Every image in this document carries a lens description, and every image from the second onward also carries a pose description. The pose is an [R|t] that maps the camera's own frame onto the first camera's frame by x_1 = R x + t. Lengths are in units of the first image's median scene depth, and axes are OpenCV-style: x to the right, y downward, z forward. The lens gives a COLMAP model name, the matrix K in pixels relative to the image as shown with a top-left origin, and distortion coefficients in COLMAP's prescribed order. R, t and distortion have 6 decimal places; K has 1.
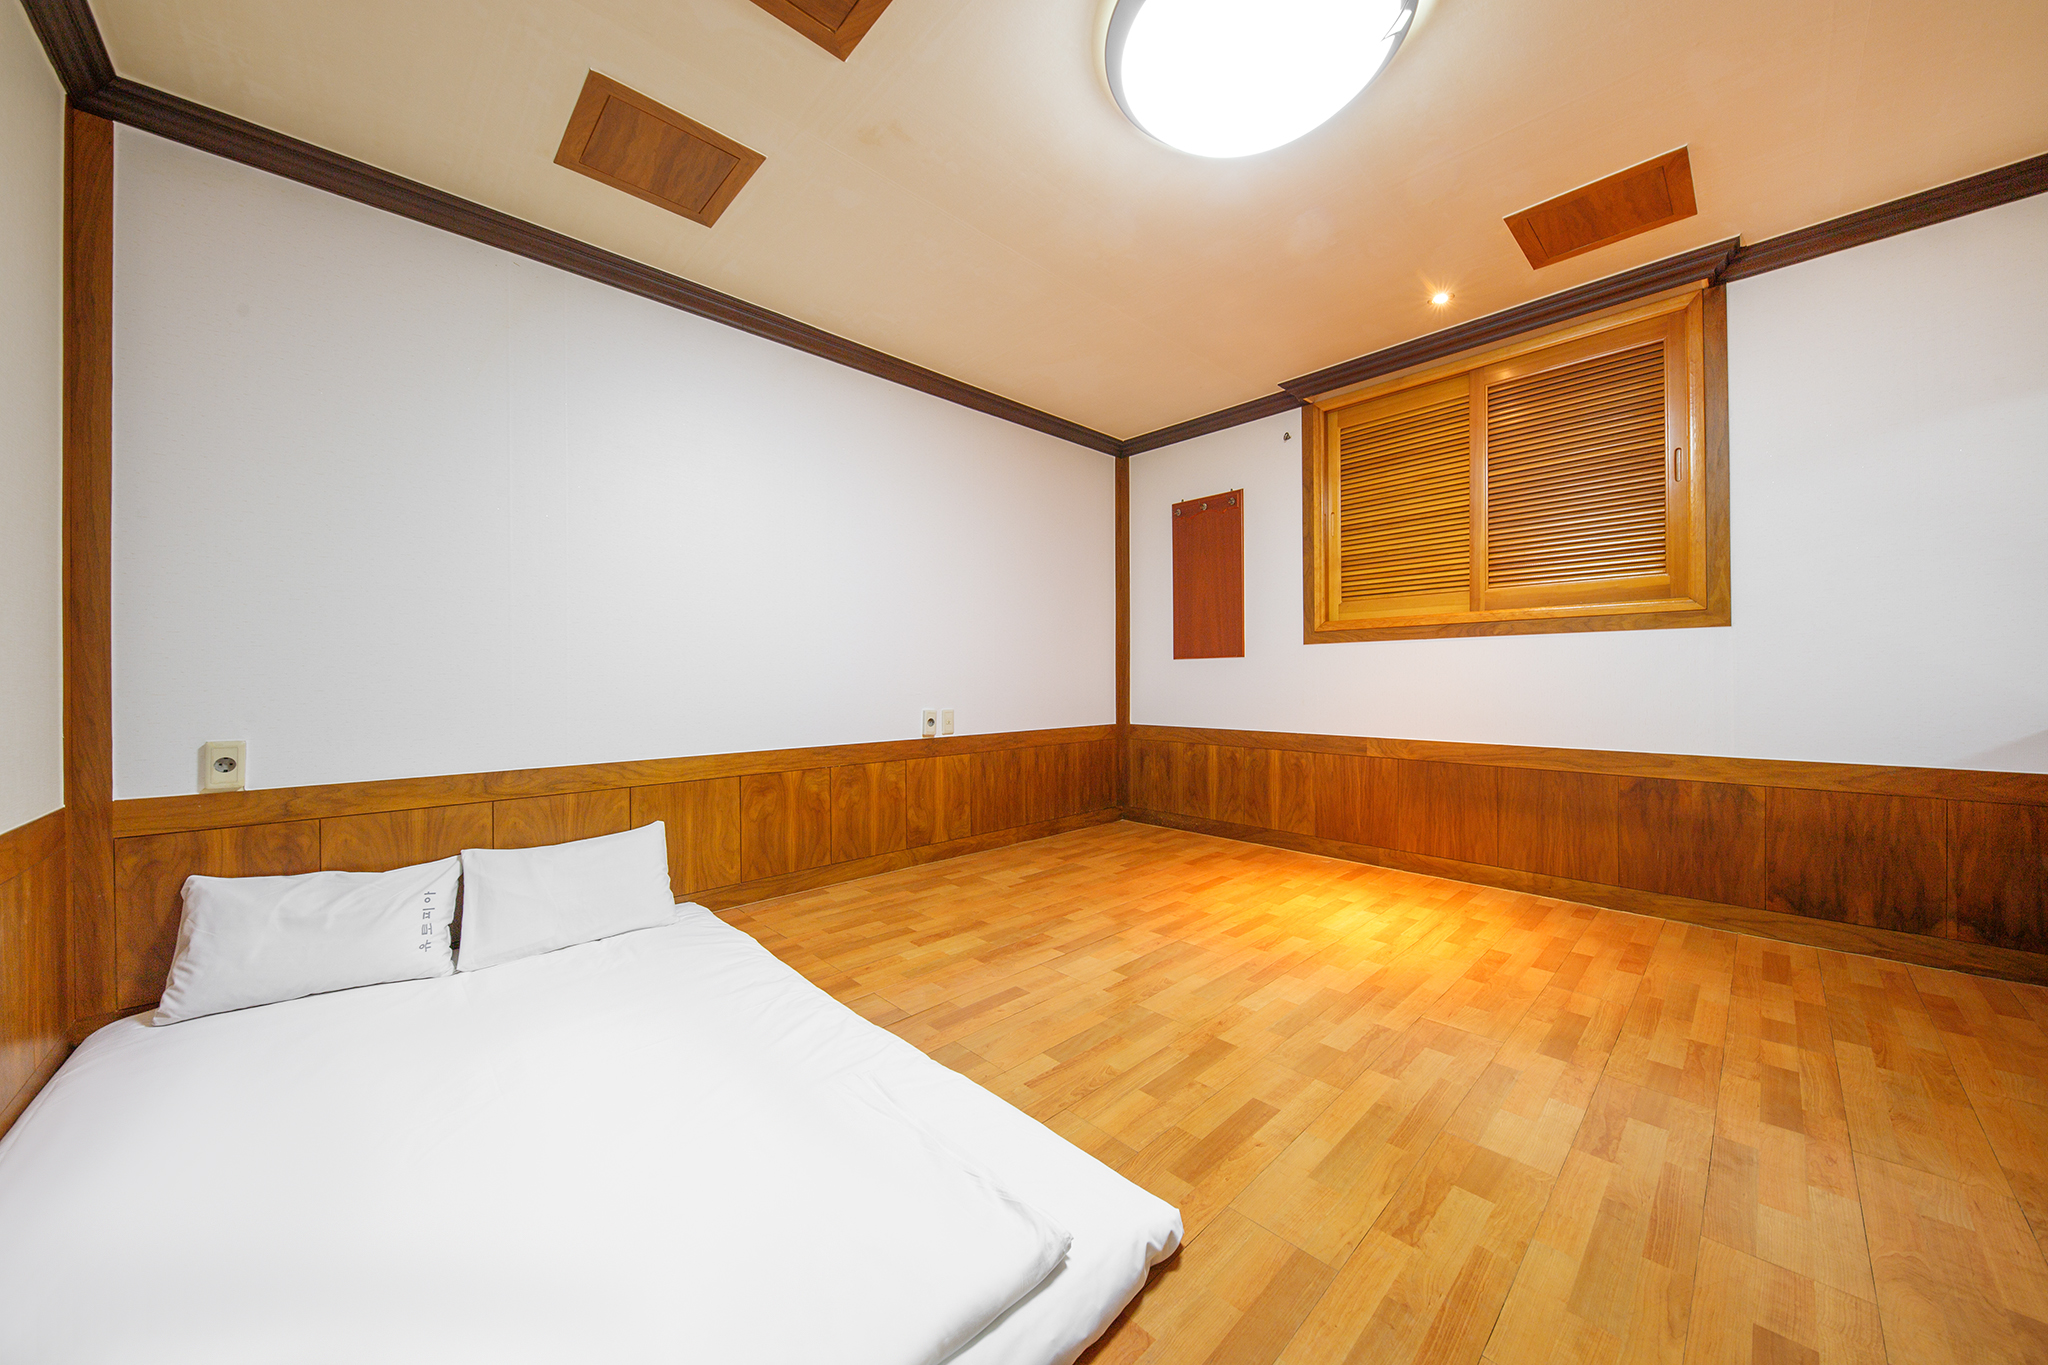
lens RADIAL K [[706.8, 0, 1022.0], [0, 706.8, 682.1], [0, 0, 1]] dist [0.002714, -0.003085]
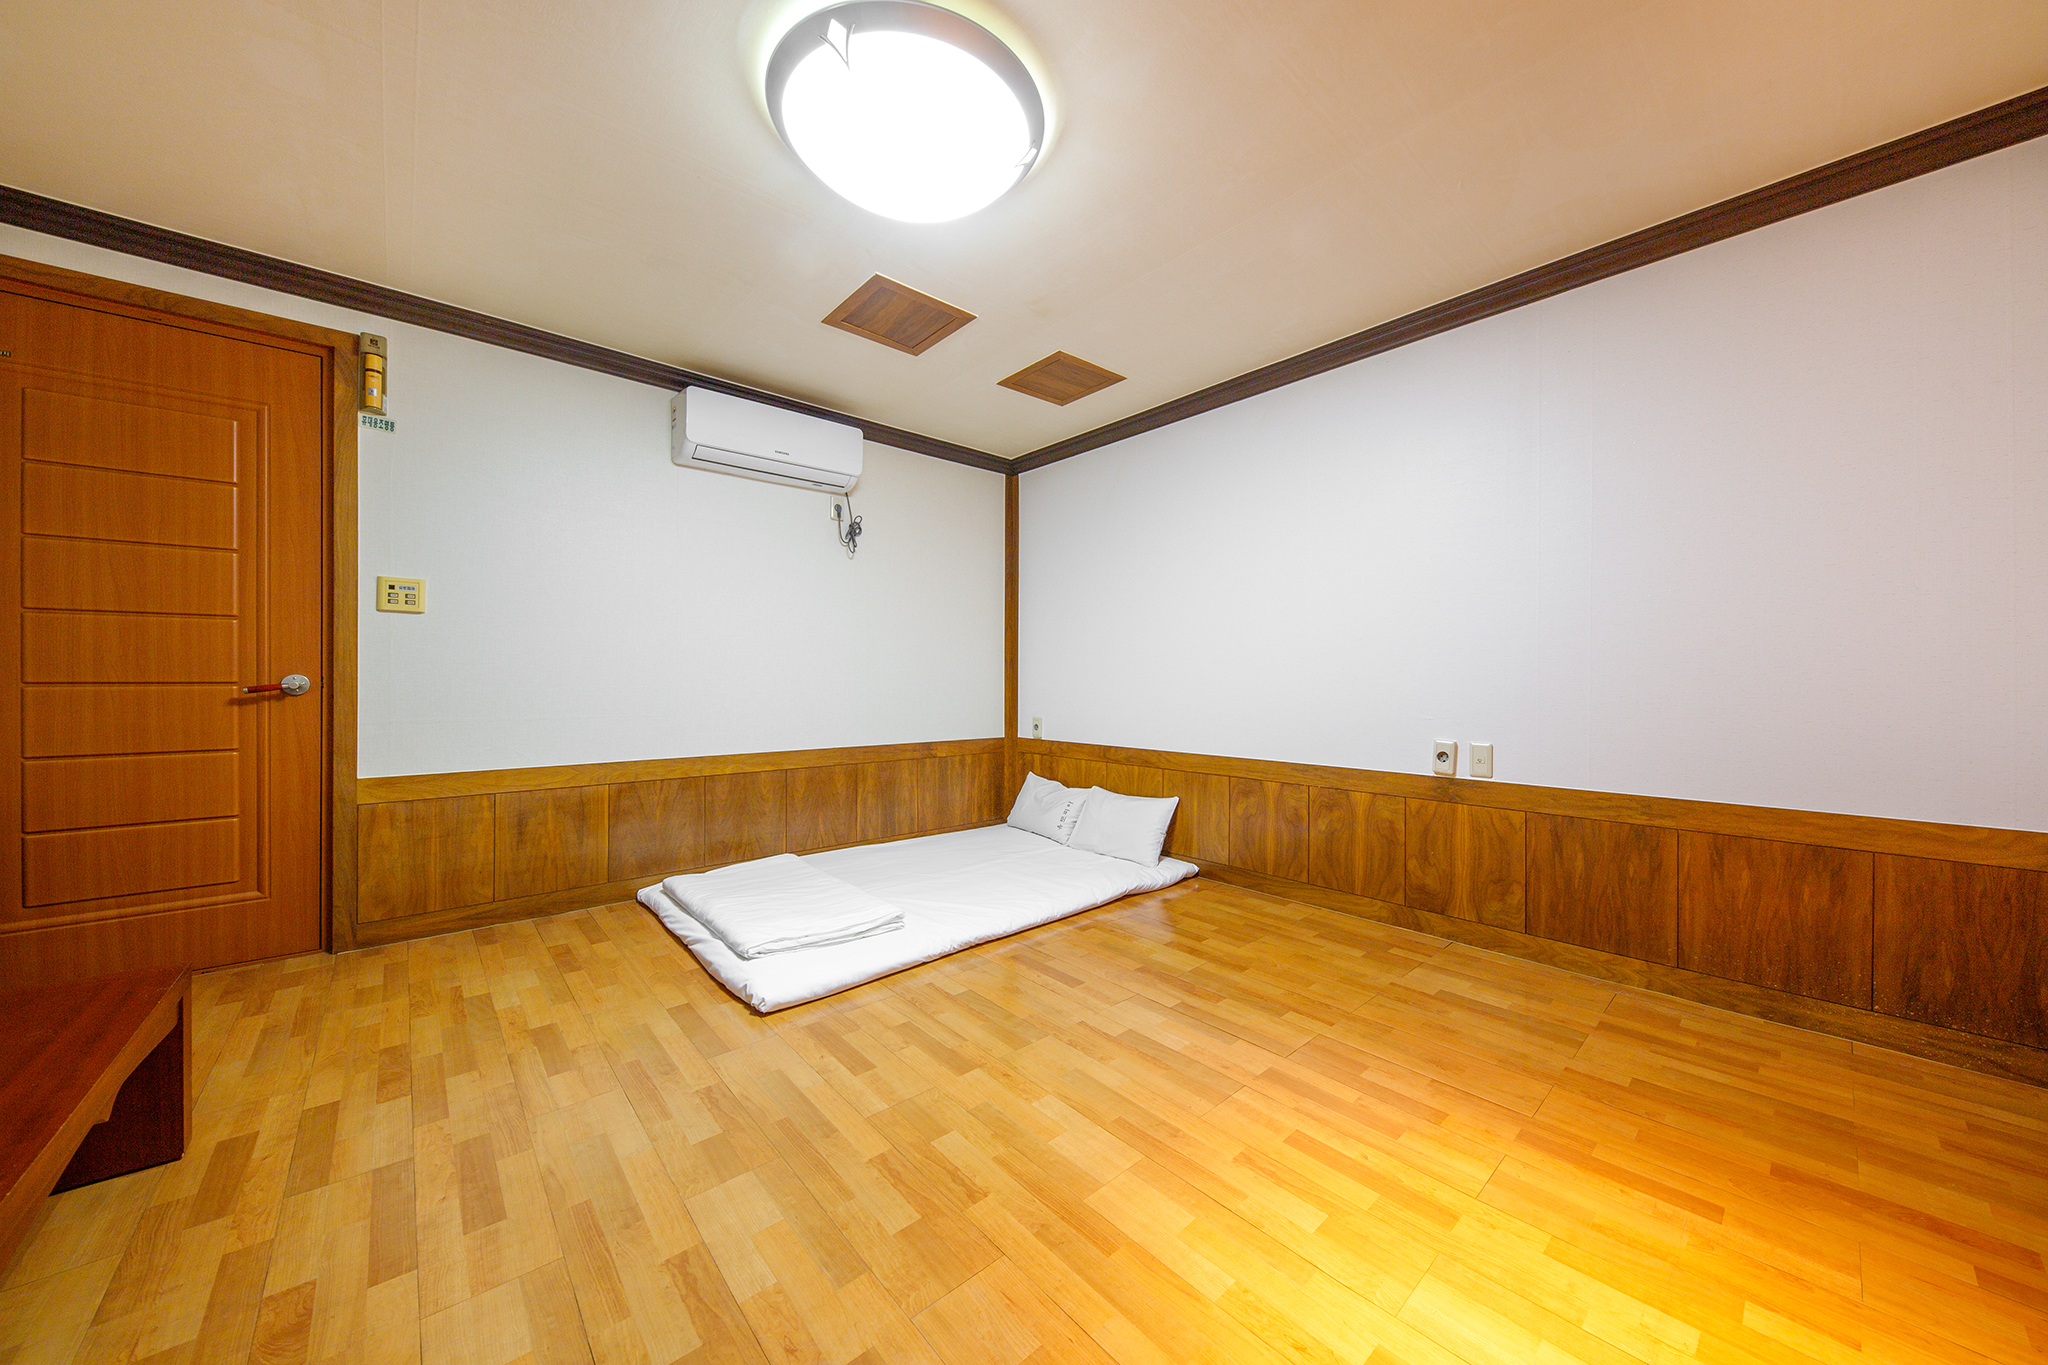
lens RADIAL K [[706.8, 0, 1024.9], [0, 706.8, 673.2], [0, 0, 1]] dist [0.002714, -0.003085]
pose [[-0.039236, -0.003097, -0.999225, 0.917504], [-0.009060, 0.999955, -0.002744, -0.039111], [0.999189, 0.008945, -0.039262, 0.792124]]
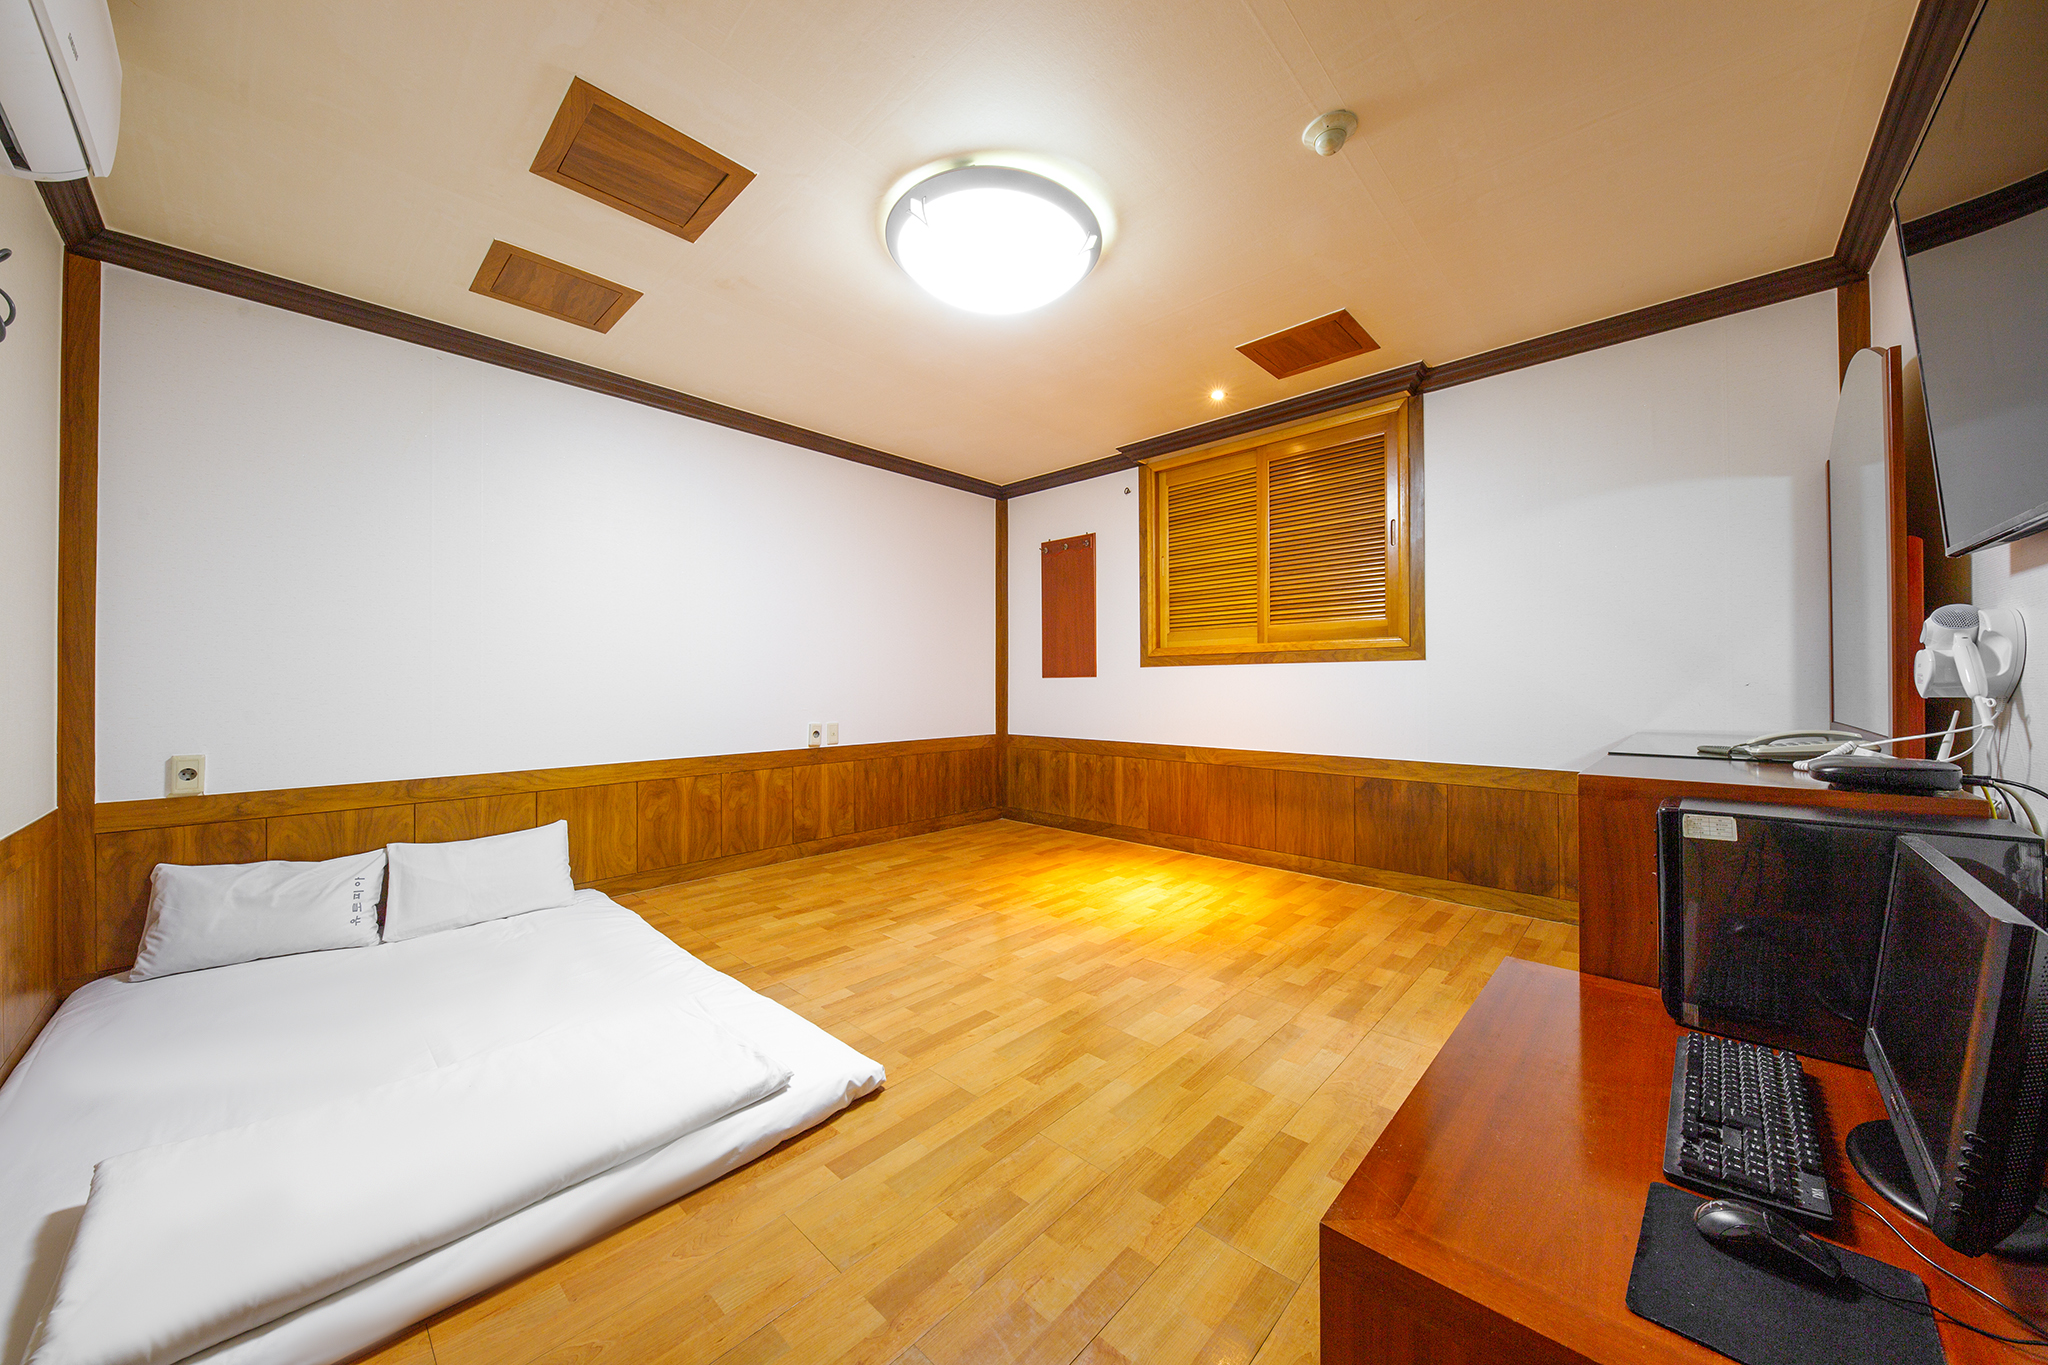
lens RADIAL K [[706.8, 0, 1024.9], [0, 706.8, 680.8], [0, 0, 1]] dist [0.002714, -0.003085]
pose [[0.998200, 0.001897, 0.059937, 0.197753], [-0.001331, 0.999954, -0.009486, -0.027884], [-0.059952, 0.009389, 0.998157, -0.243787]]
